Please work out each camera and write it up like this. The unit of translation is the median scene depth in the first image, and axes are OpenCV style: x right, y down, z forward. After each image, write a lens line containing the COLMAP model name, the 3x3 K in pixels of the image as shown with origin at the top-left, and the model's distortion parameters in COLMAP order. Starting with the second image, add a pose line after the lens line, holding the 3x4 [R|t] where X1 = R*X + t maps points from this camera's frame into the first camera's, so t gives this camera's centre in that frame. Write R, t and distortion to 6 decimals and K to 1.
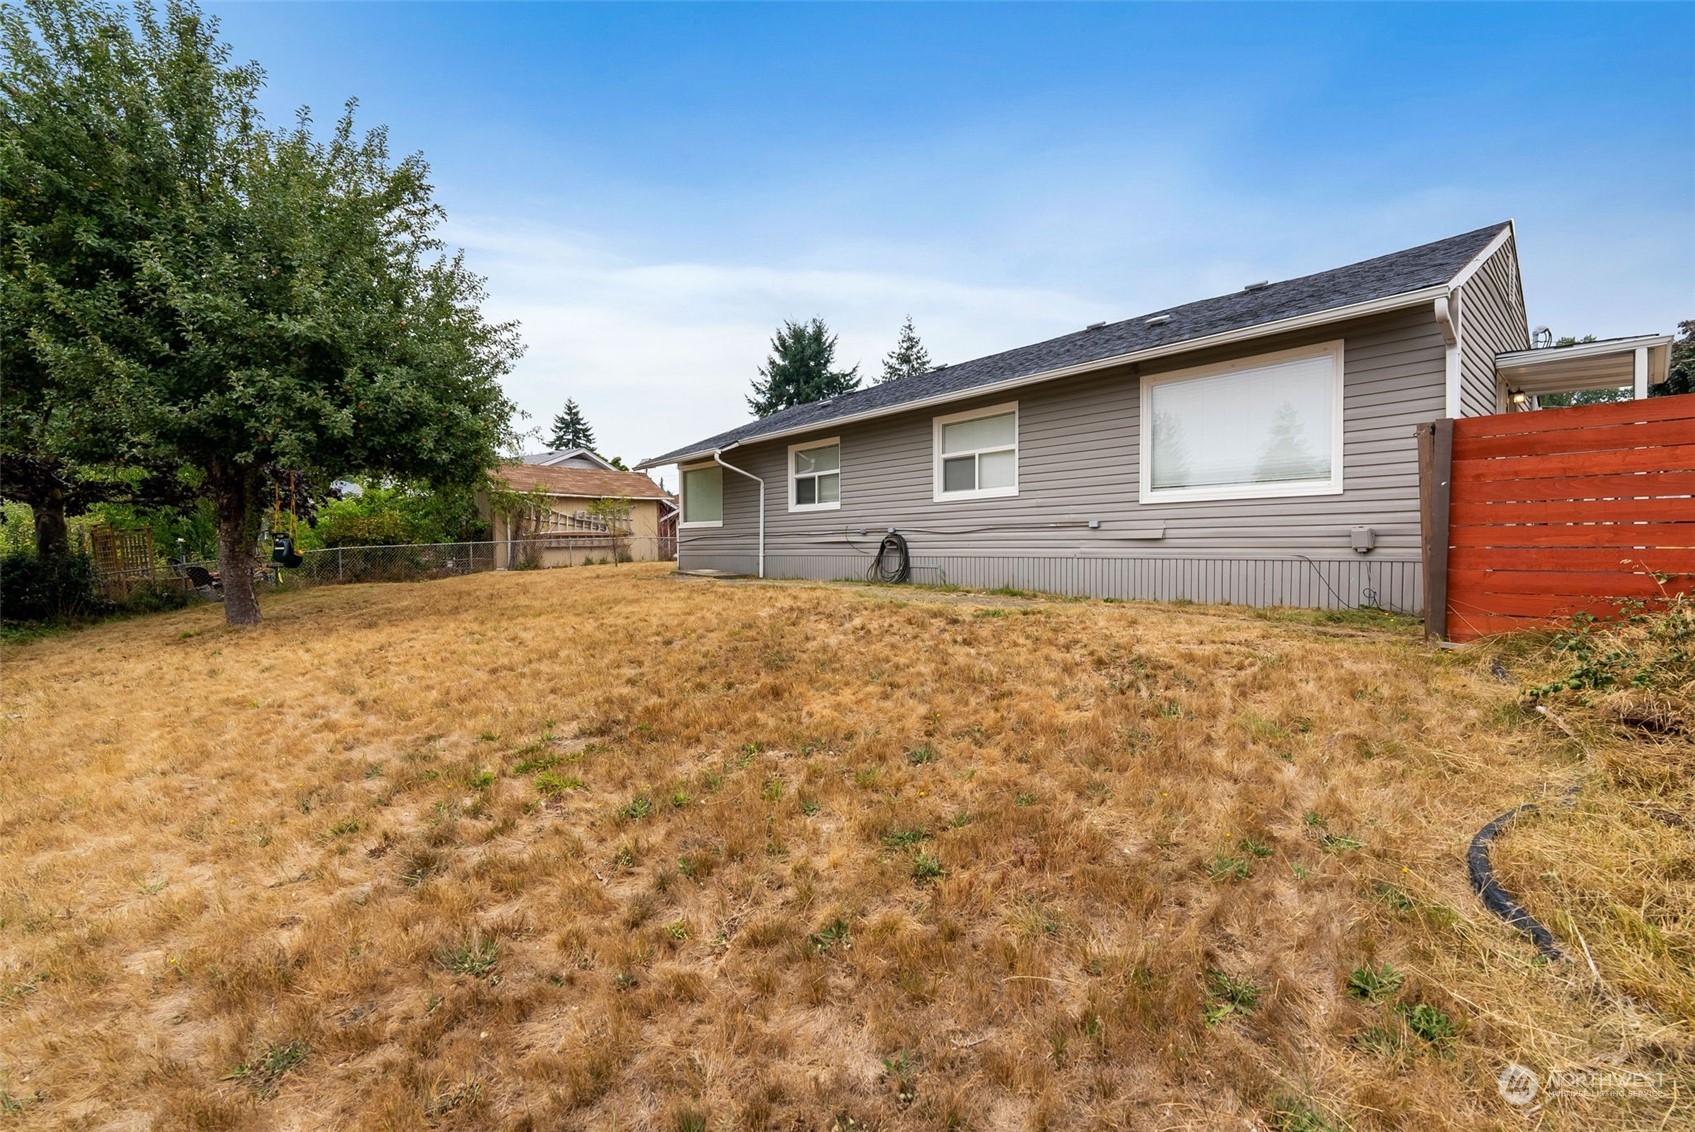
lens RADIAL K [[695.3, 0, 845.4], [0, 695.3, 559.9], [0, 0, 1]] dist [0.000584, -0.000379]
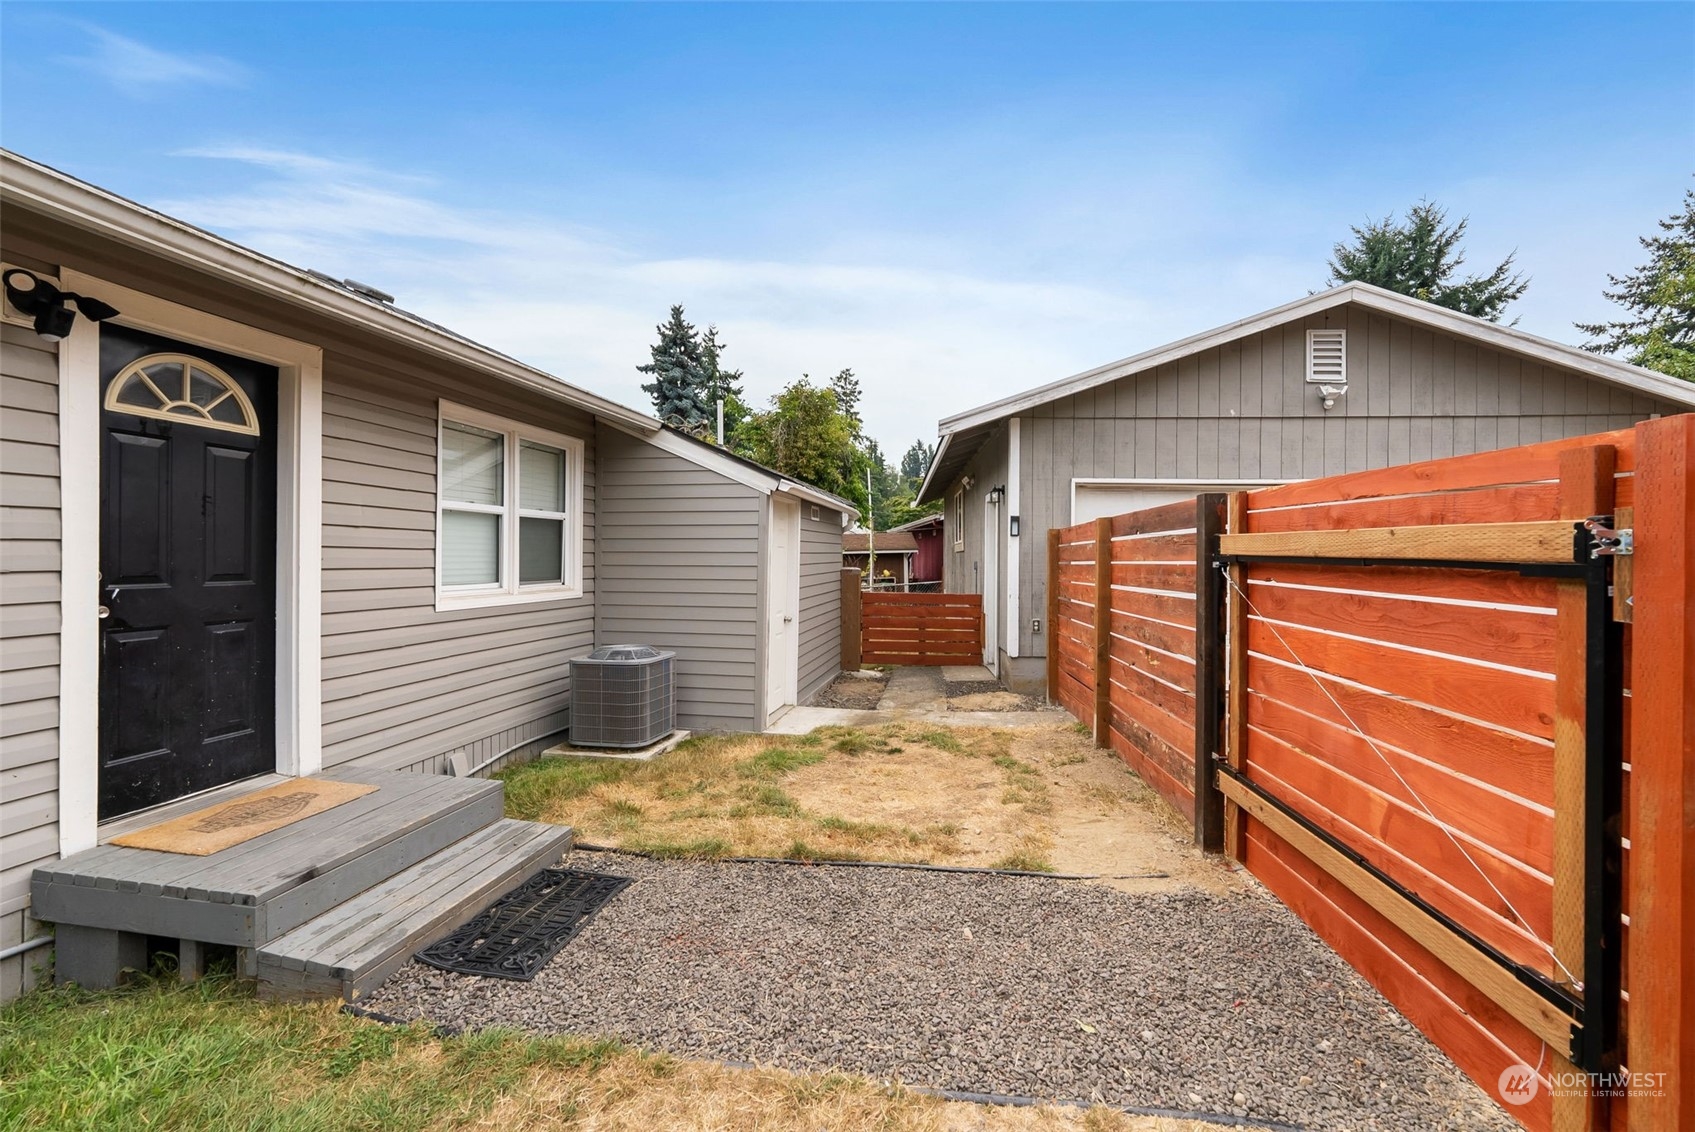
lens RADIAL K [[695.3, 0, 850.6], [0, 695.3, 557.8], [0, 0, 1]] dist [0.000584, -0.000379]
pose [[0.631801, 0.009250, -0.775076, 0.118263], [-0.020563, 0.999777, -0.004830, -0.026642], [0.774858, 0.018989, 0.631850, 0.235517]]
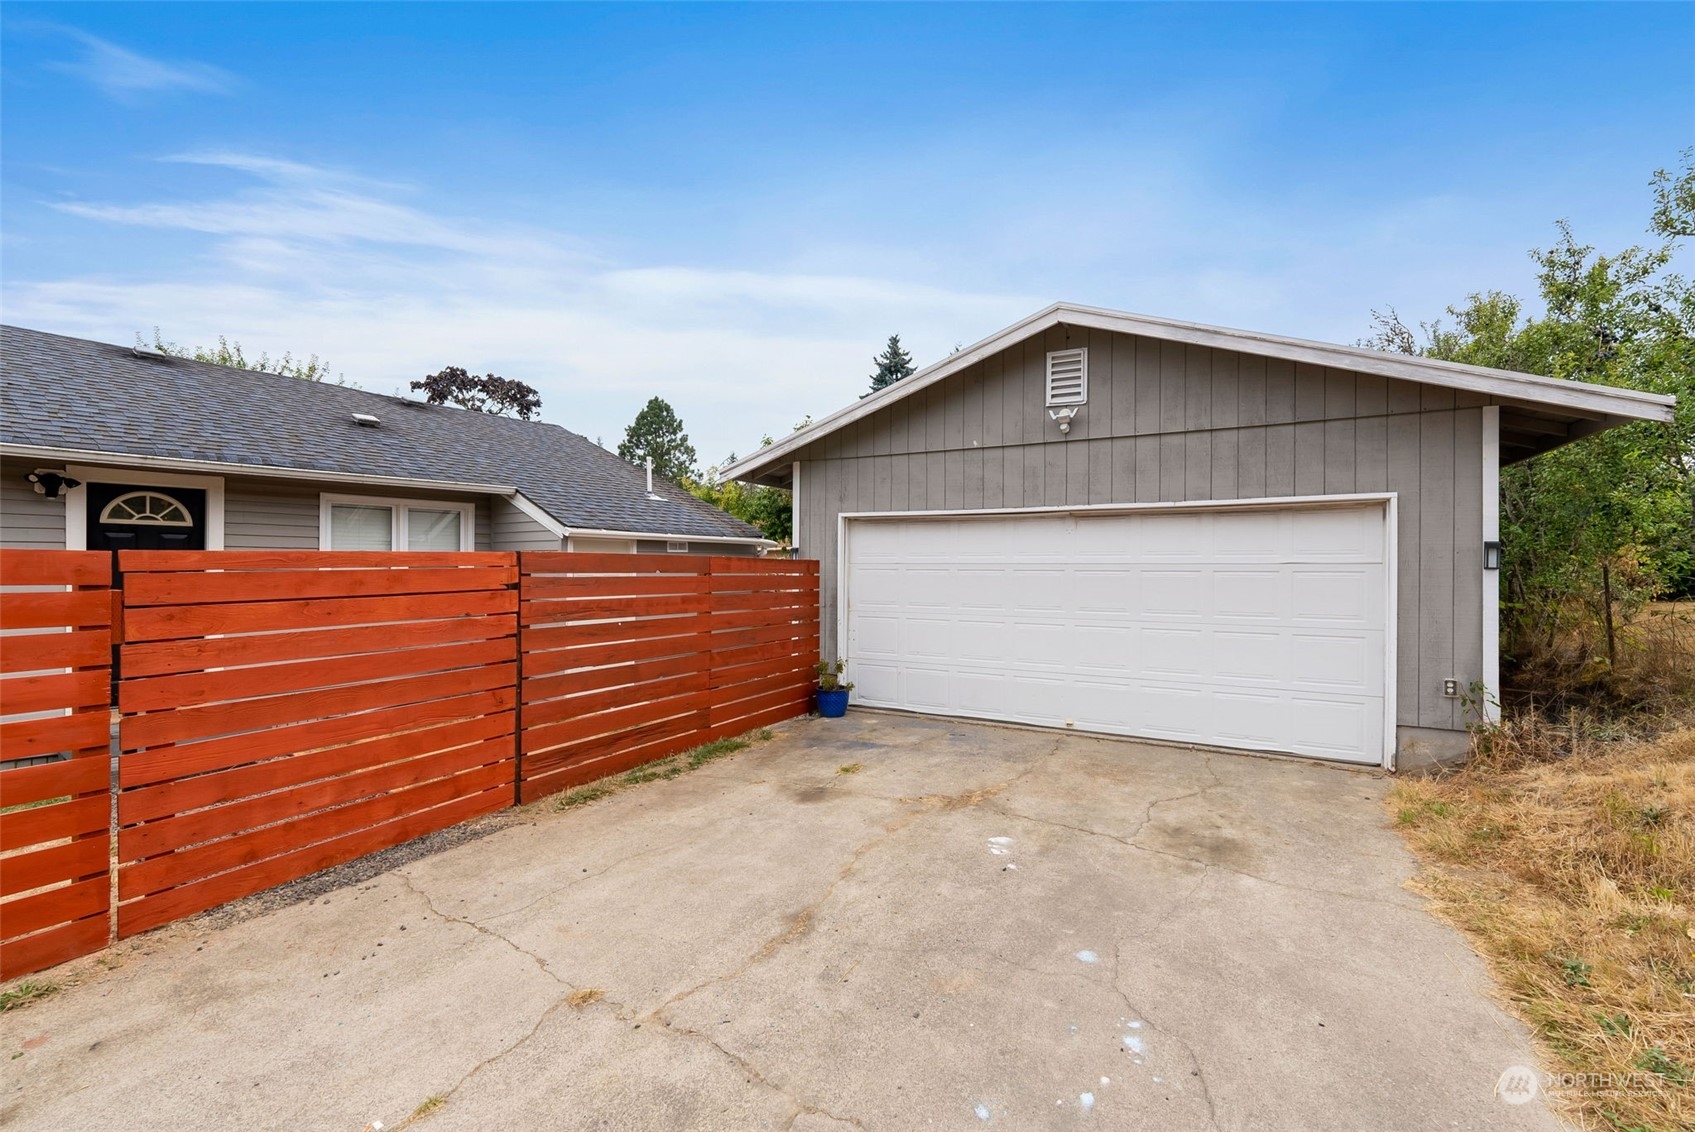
lens RADIAL K [[695.3, 0, 847.4], [0, 695.3, 570.3], [0, 0, 1]] dist [0.000584, -0.000379]
pose [[0.244056, 0.011858, -0.969689, 0.162883], [-0.020032, 0.999774, 0.007184, -0.030406], [0.969554, 0.017672, 0.244238, 0.290302]]
